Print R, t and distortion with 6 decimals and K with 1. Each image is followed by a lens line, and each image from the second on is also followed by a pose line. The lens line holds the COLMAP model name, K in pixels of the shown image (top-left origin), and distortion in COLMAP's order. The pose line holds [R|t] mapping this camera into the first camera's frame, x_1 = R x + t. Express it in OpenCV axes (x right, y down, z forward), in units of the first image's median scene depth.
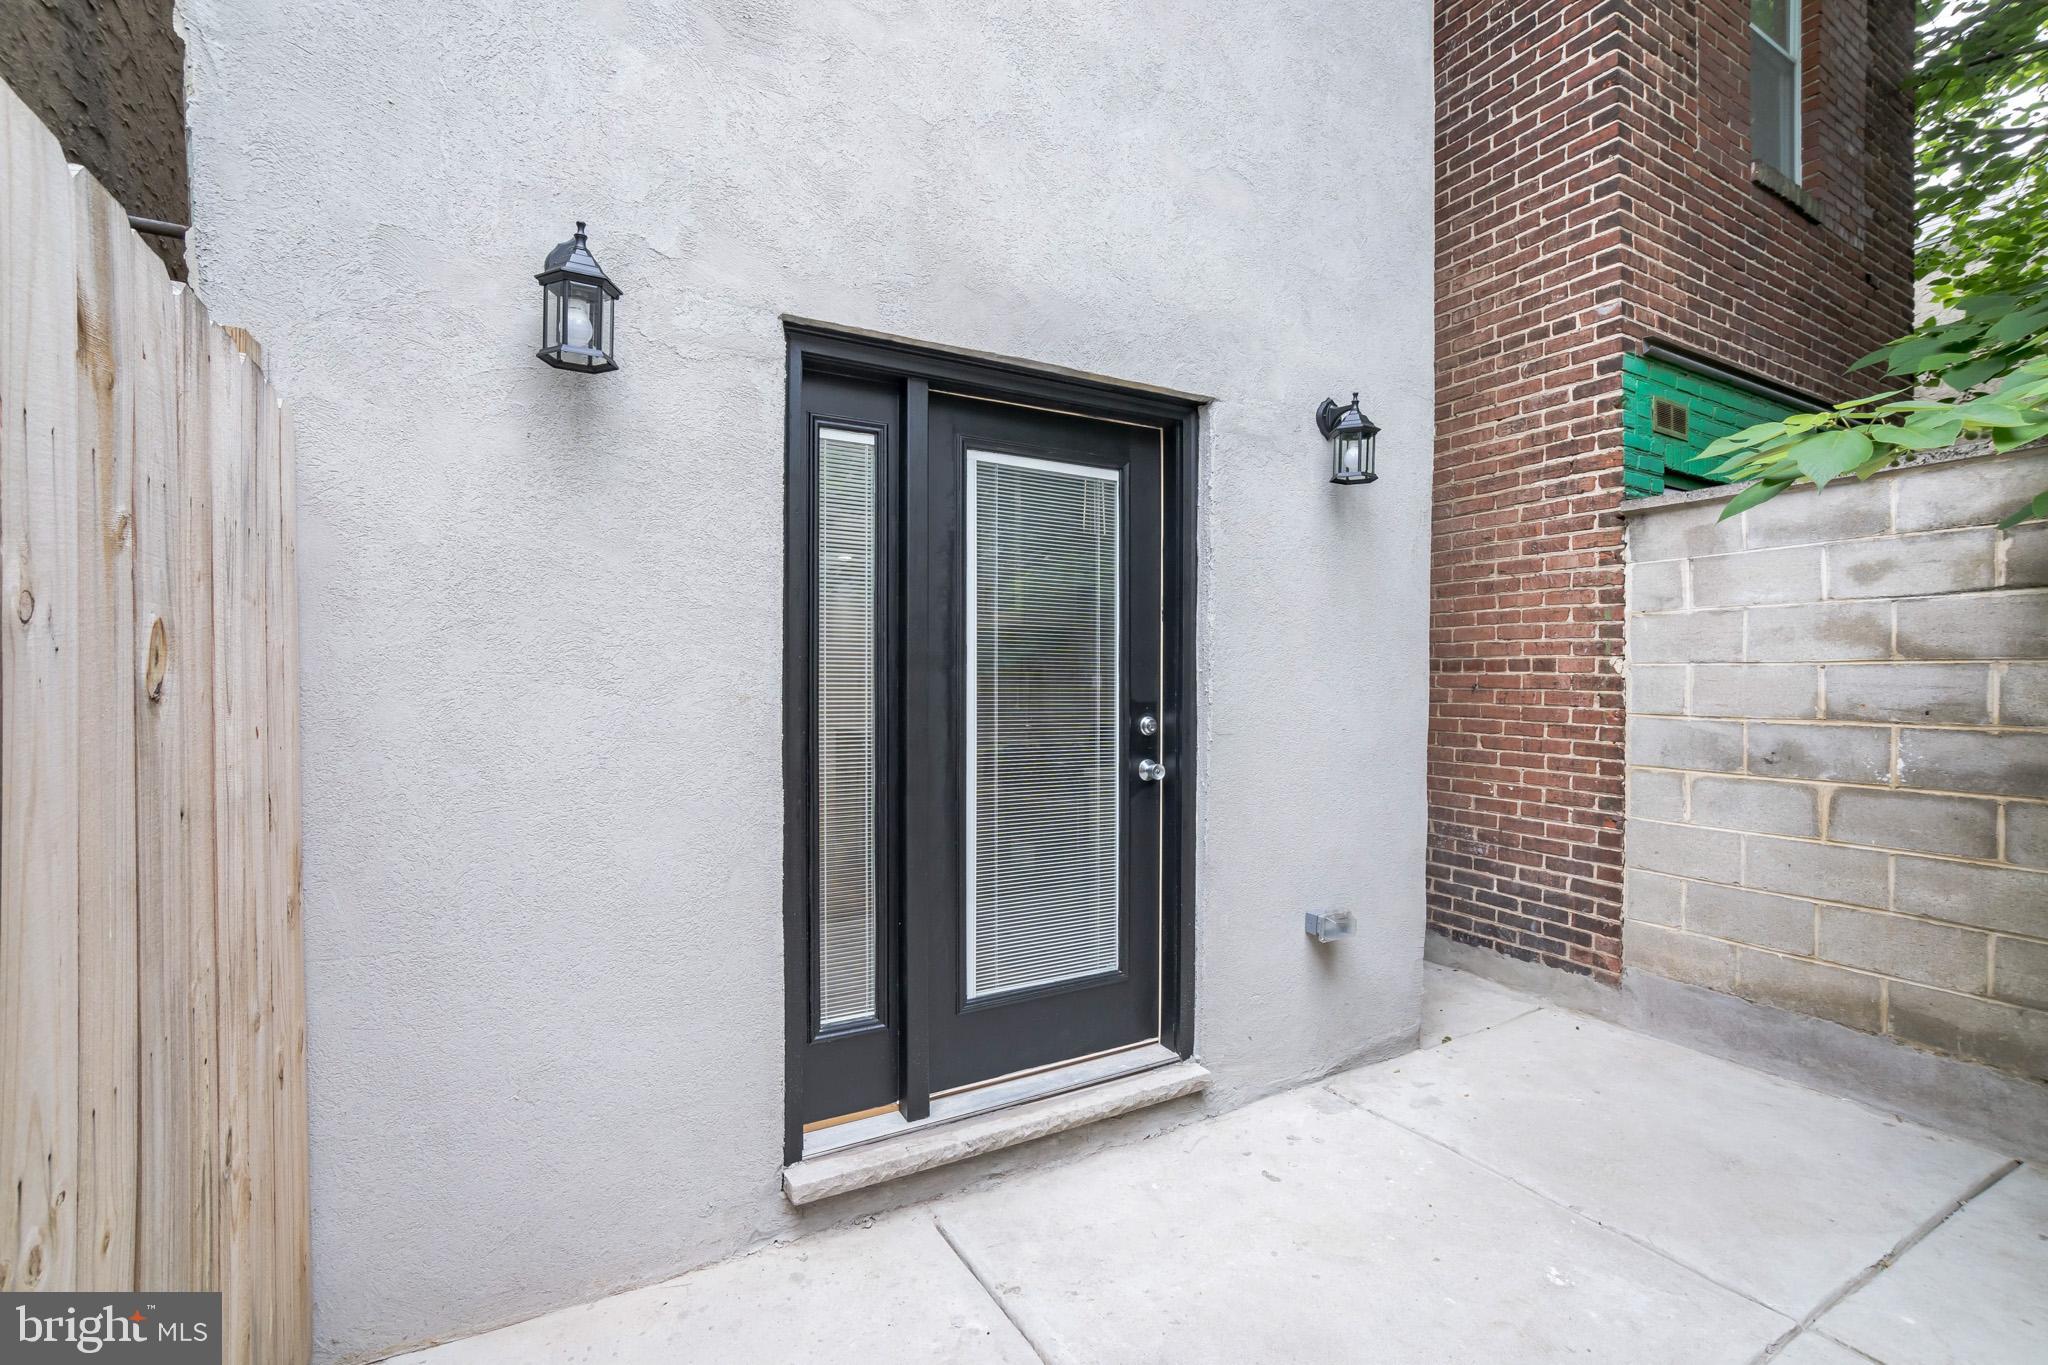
lens RADIAL K [[930.8, 0, 1024.0], [0, 930.8, 682.5], [0, 0, 1]] dist [-0.063827, 0.033366]
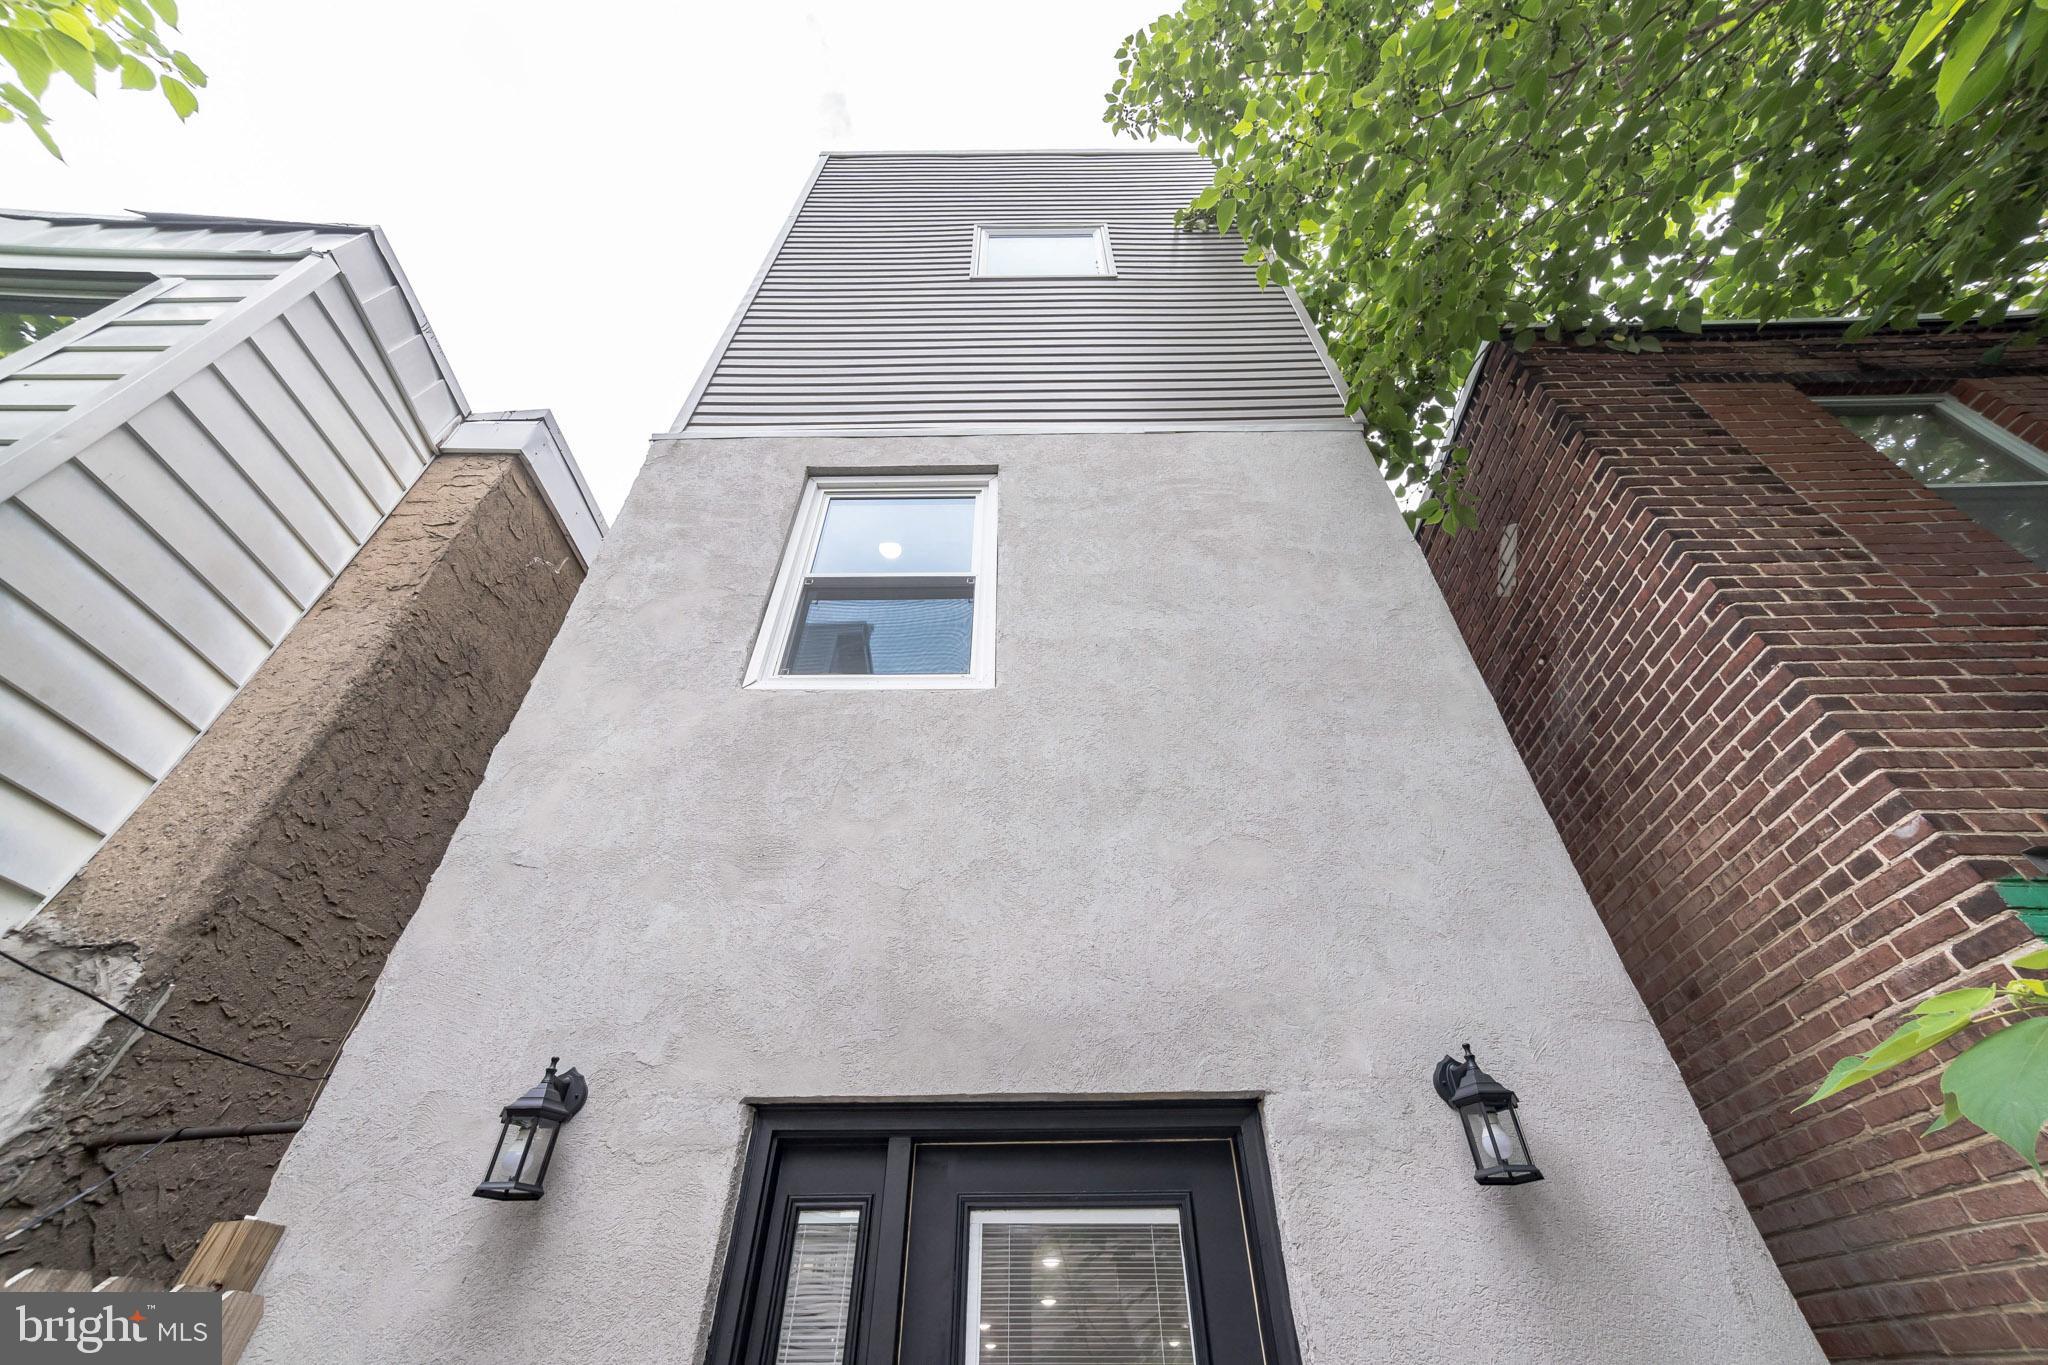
lens RADIAL K [[850.6, 0, 1024.0], [0, 850.6, 682.5], [0, 0, 1]] dist [-0.021872, 0.030033]
pose [[0.862384, -0.352447, -0.363421, 0.341554], [0.013611, 0.733745, -0.679289, -0.056490], [0.506072, 0.580861, 0.637567, 0.173338]]
